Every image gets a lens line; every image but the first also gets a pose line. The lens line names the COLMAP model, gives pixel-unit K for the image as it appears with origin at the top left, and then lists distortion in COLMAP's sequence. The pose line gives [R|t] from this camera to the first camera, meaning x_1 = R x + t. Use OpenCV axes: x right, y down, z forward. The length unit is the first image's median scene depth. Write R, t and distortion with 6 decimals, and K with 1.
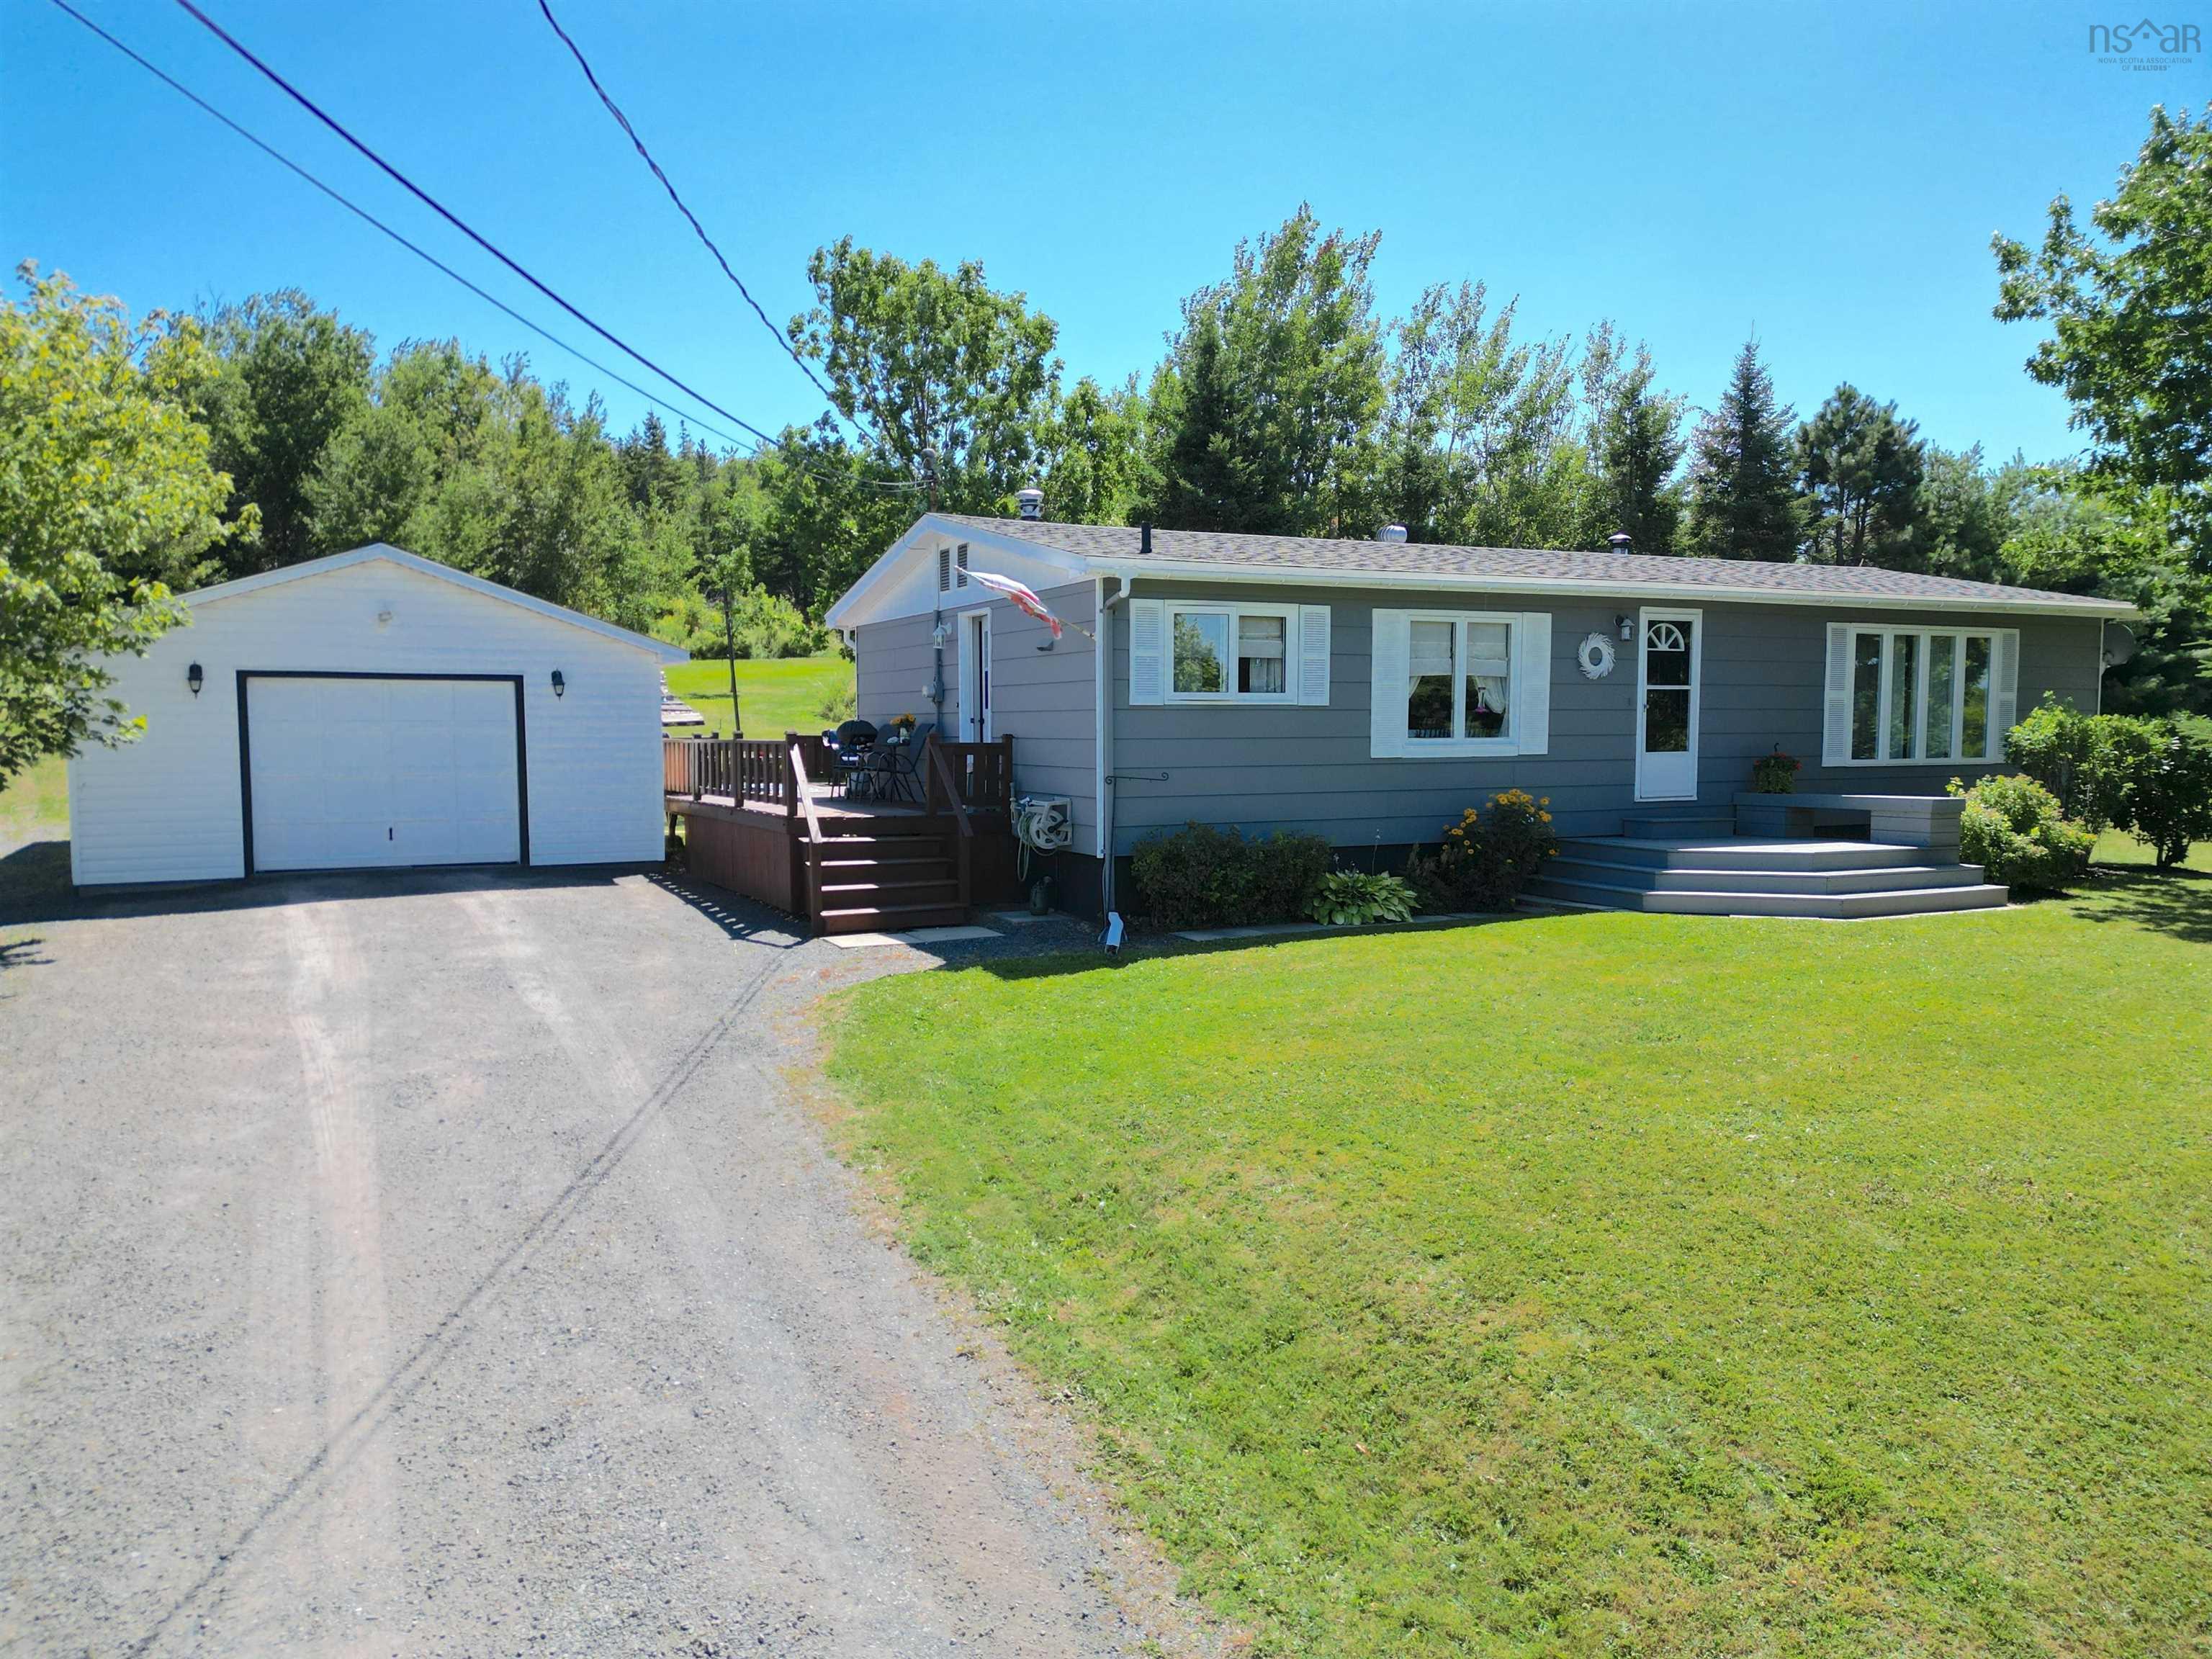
lens RADIAL K [[1516.6, 0, 1106.0], [0, 1516.6, 829.5], [0, 0, 1]] dist [0.047008, -0.040529]
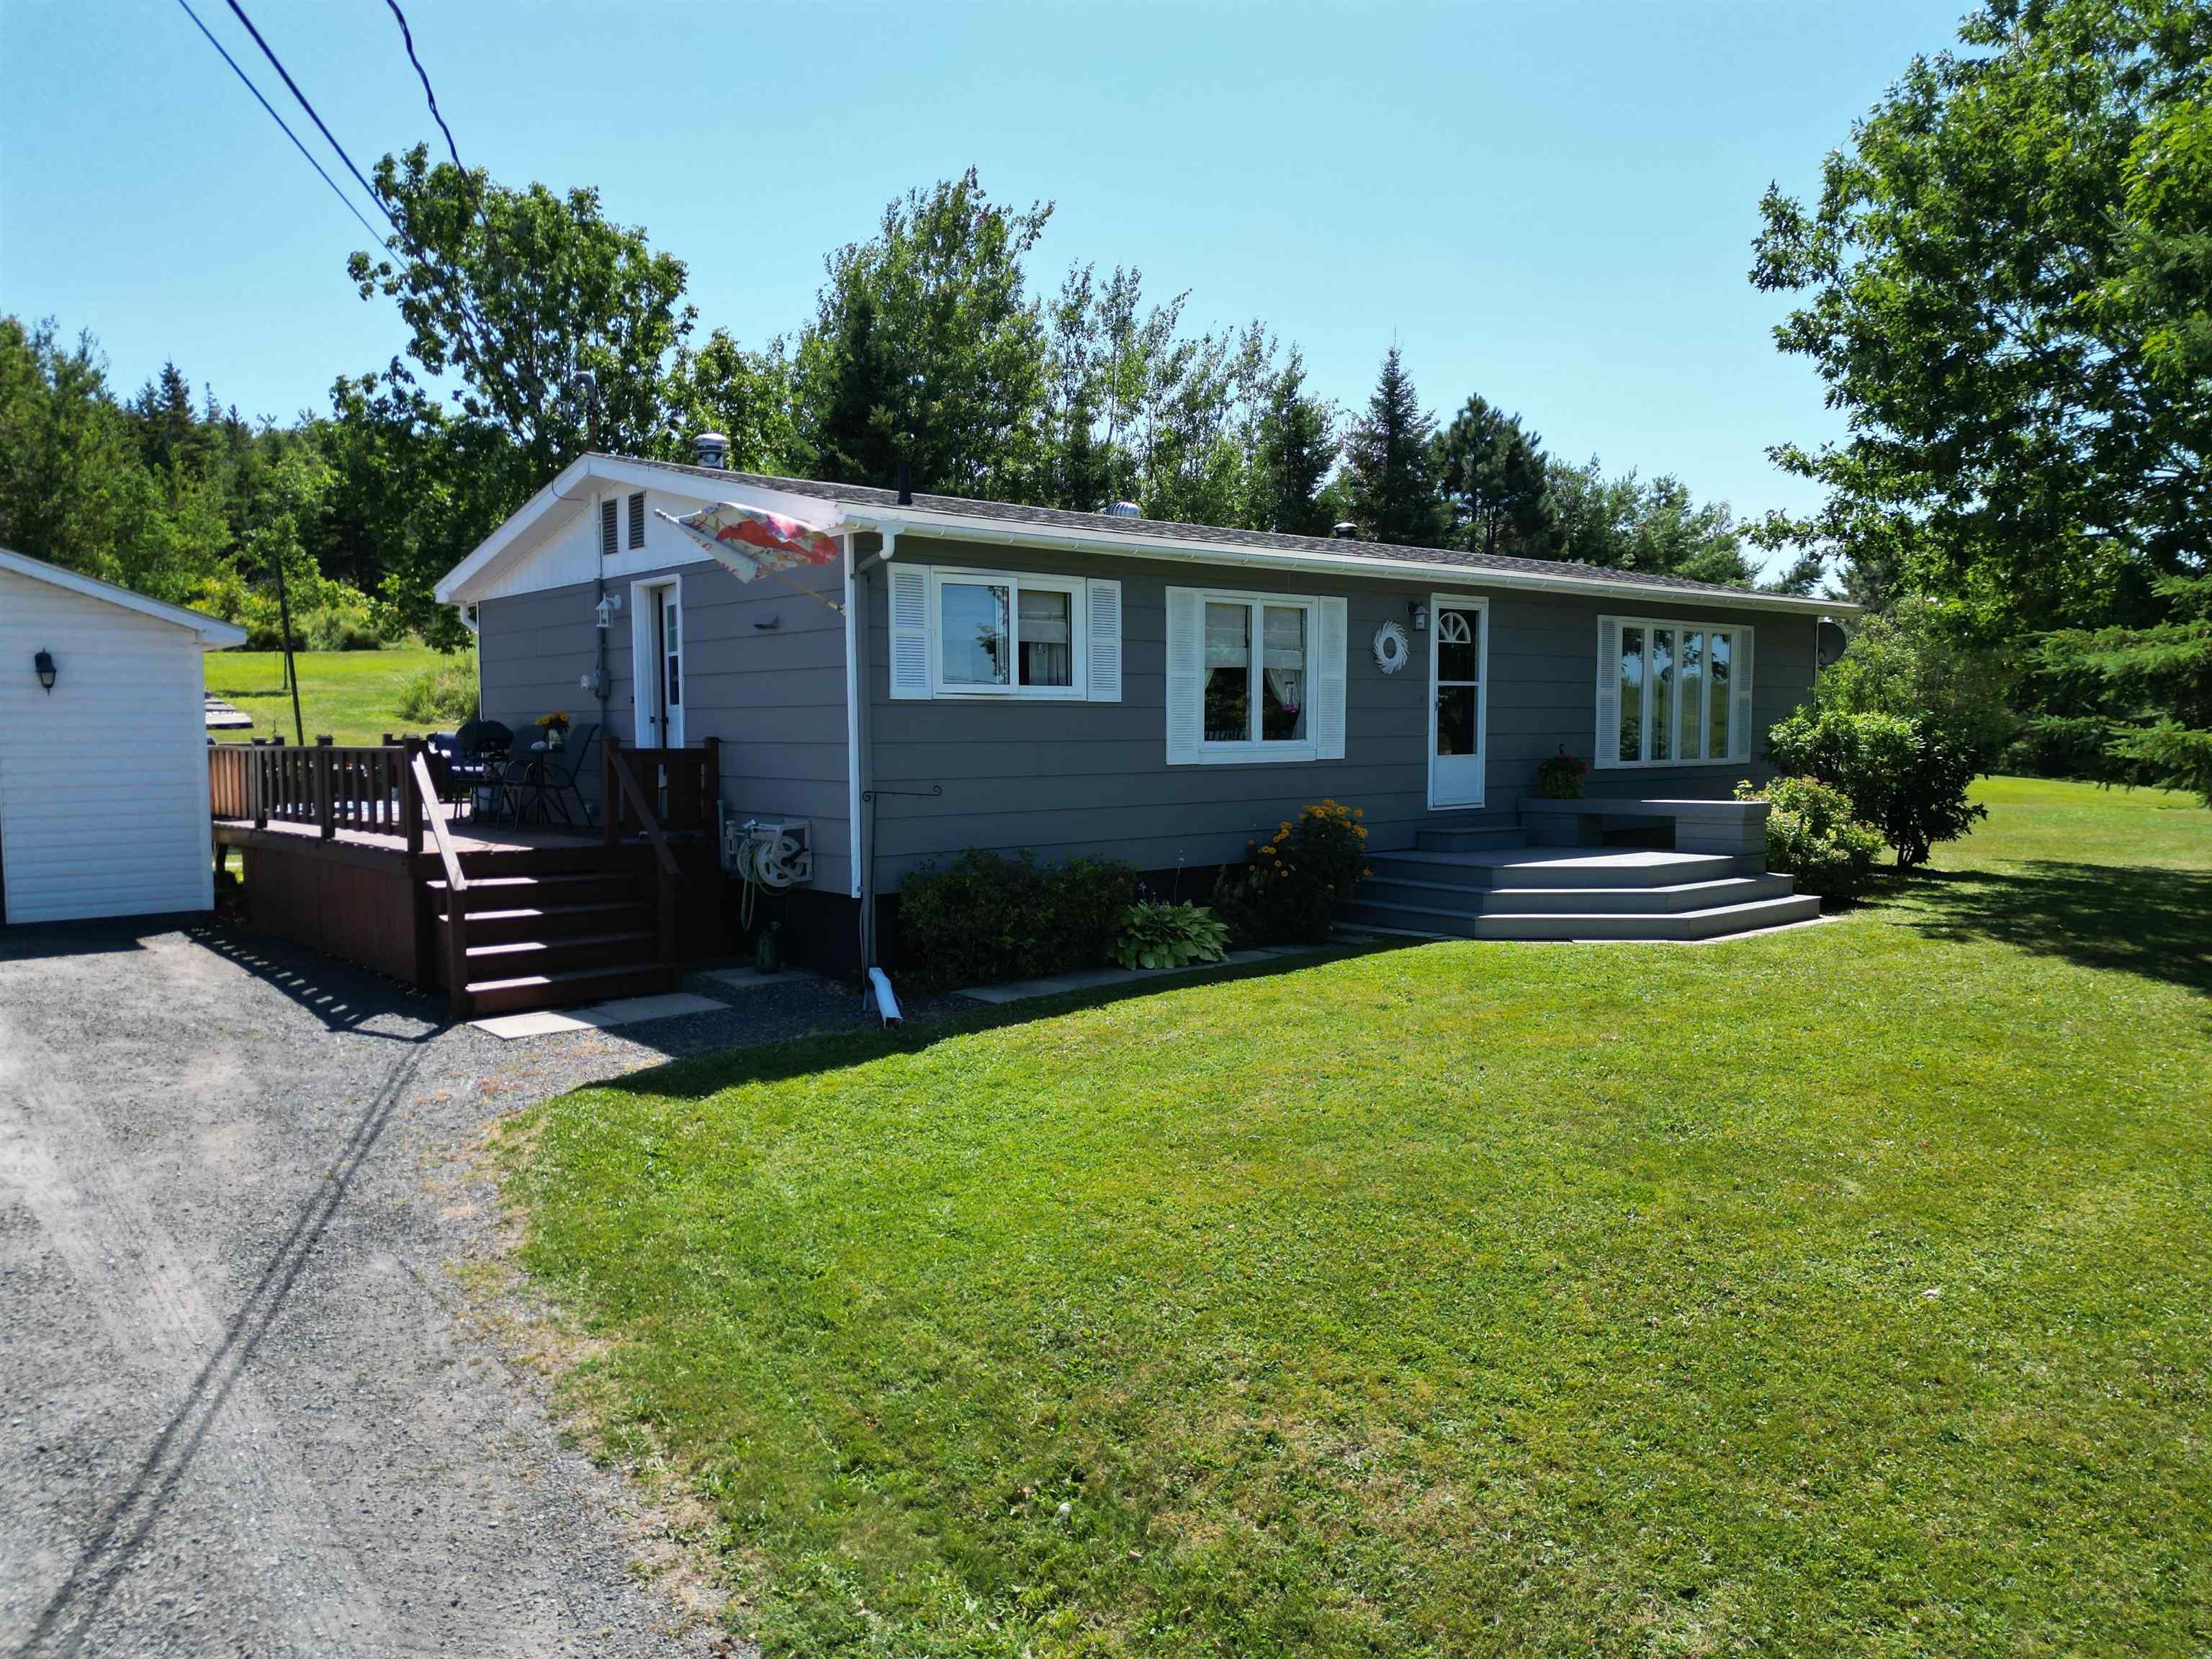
lens RADIAL K [[1516.6, 0, 1106.0], [0, 1516.6, 829.5], [0, 0, 1]] dist [0.047008, -0.040529]
pose [[0.967660, -0.019664, 0.251490, -0.061542], [0.019891, 0.999801, 0.001641, -0.012187], [-0.251472, 0.003414, 0.967858, 0.181986]]
